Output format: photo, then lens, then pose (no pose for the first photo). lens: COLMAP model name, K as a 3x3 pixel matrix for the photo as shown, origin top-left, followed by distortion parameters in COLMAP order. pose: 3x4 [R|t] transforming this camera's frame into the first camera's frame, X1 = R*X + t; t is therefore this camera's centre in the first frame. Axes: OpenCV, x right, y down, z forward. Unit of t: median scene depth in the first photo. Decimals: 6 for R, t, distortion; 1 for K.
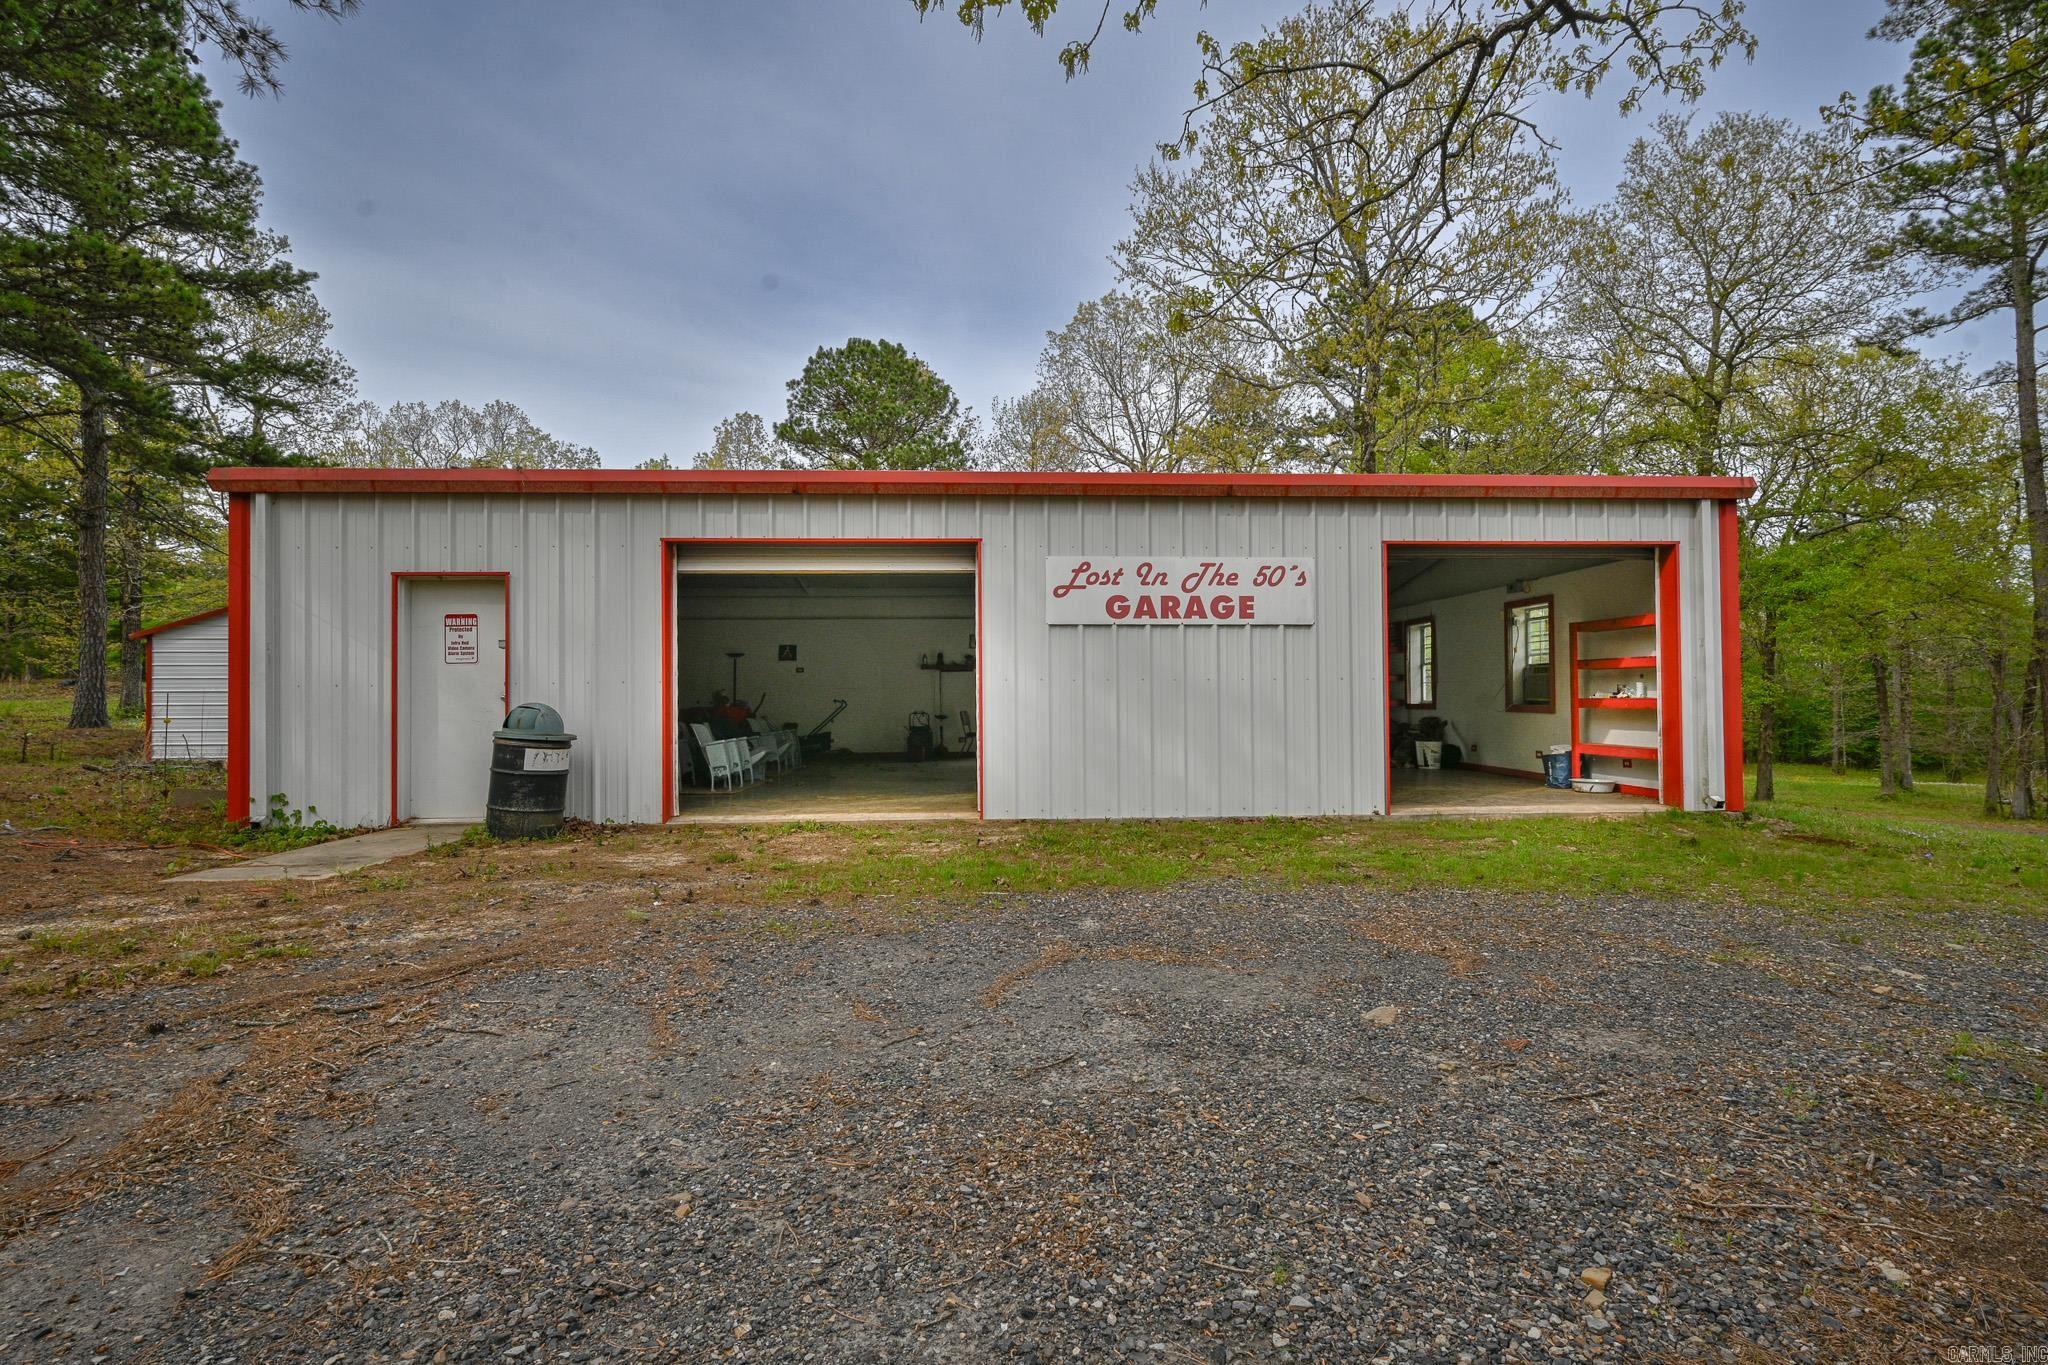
lens RADIAL K [[959.4, 0, 1024.2], [0, 959.4, 689.9], [0, 0, 1]] dist [0.000735, -0.000692]
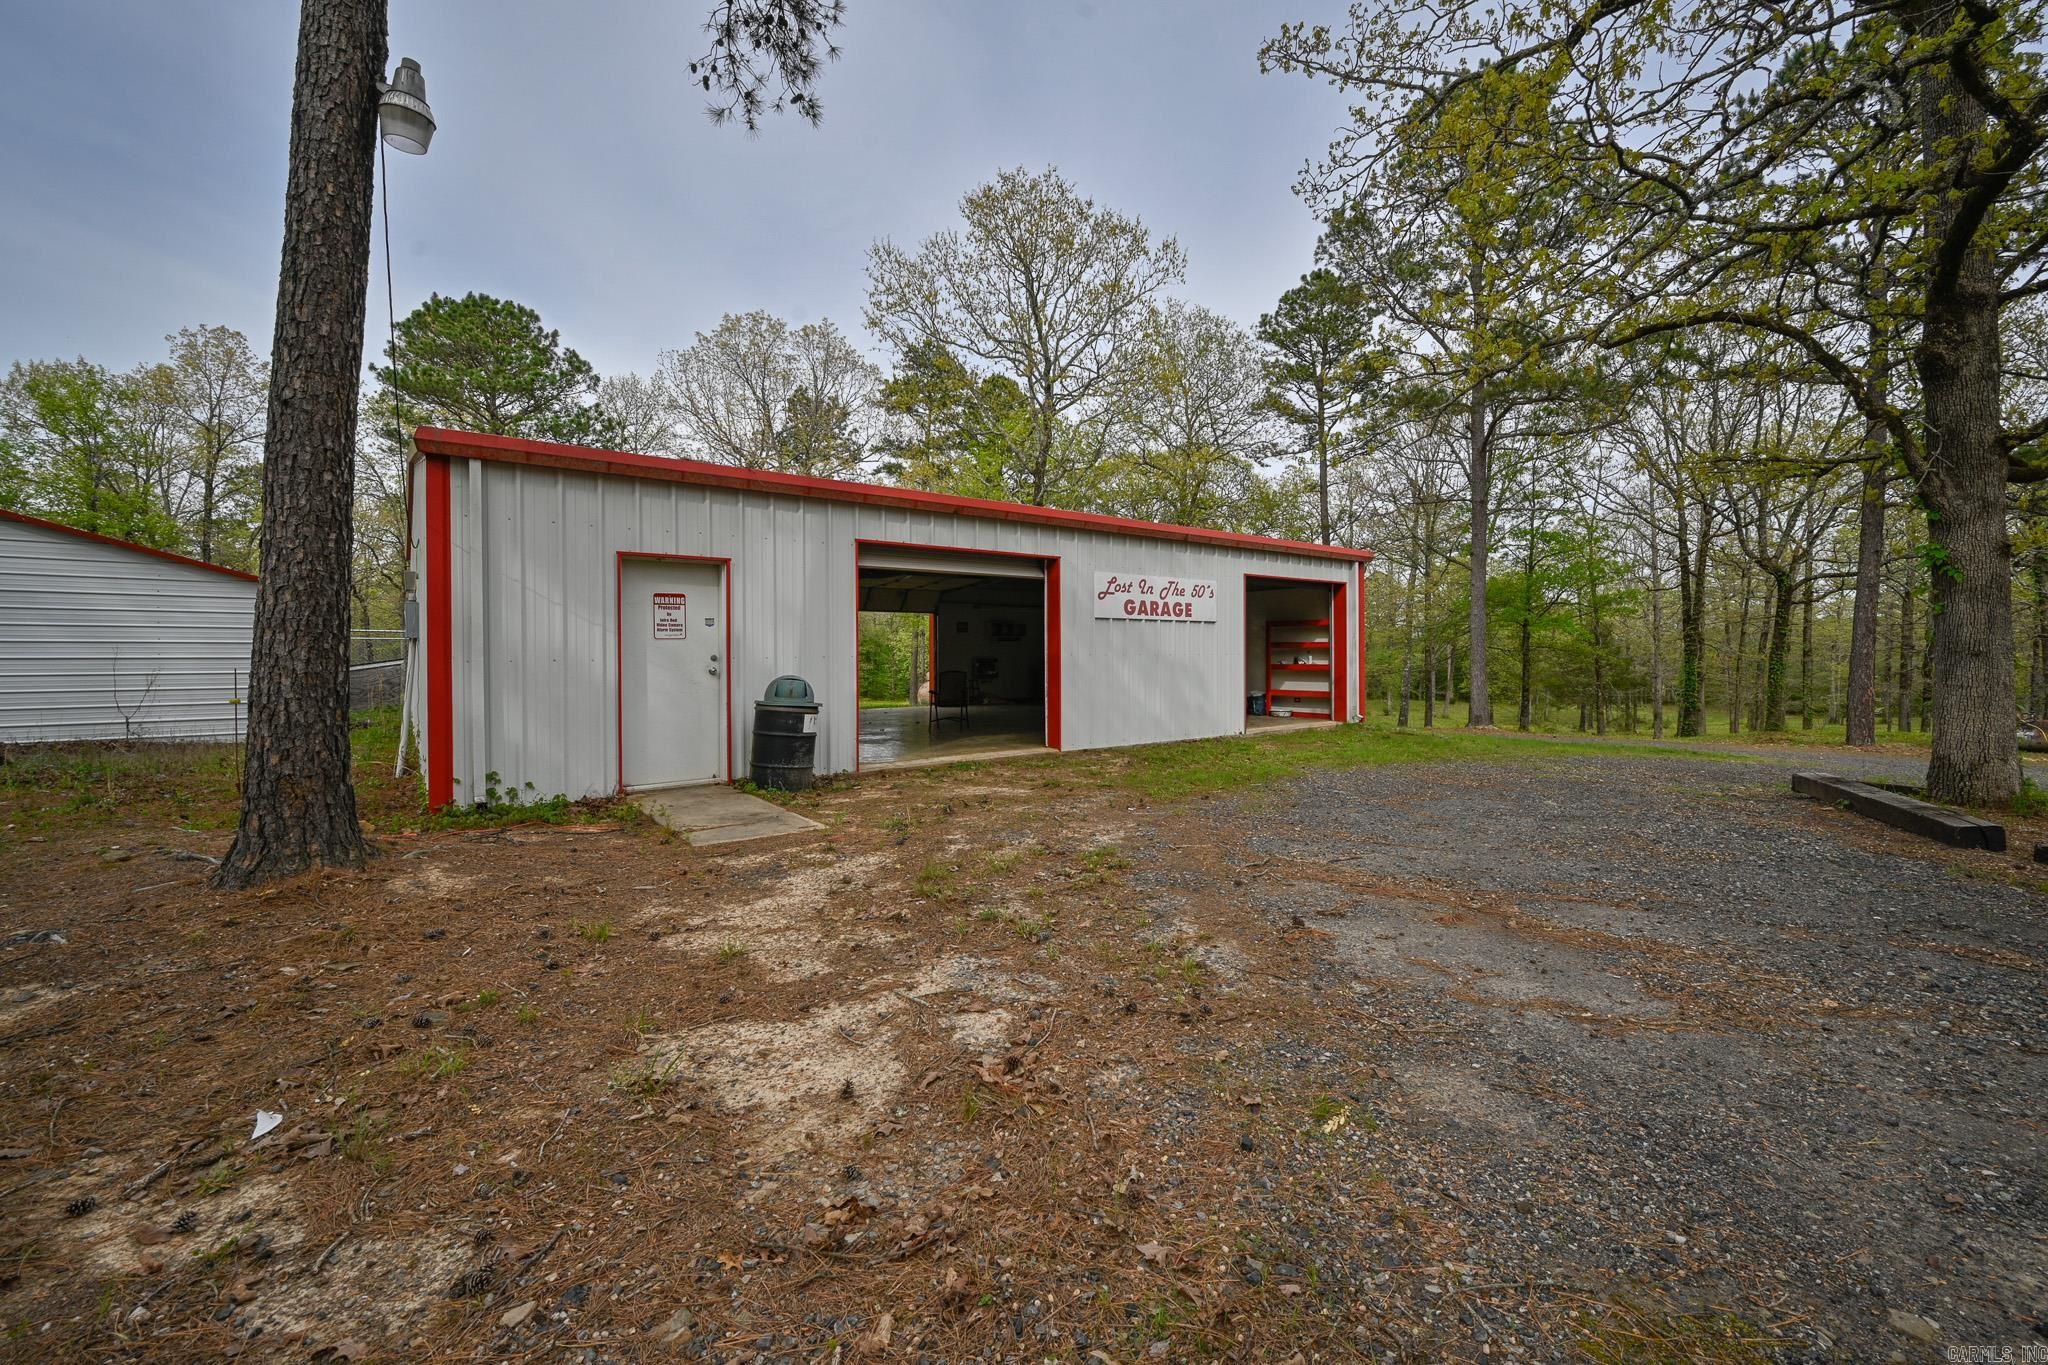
lens RADIAL K [[810.9, 0, 1024.1], [0, 810.9, 670.7], [0, 0, 1]] dist [-0.004096, 0.001042]
pose [[0.828380, -0.010025, 0.560077, -0.763781], [-0.001550, 0.999795, 0.020188, -0.011248], [-0.560165, -0.017591, 0.828194, 0.023938]]
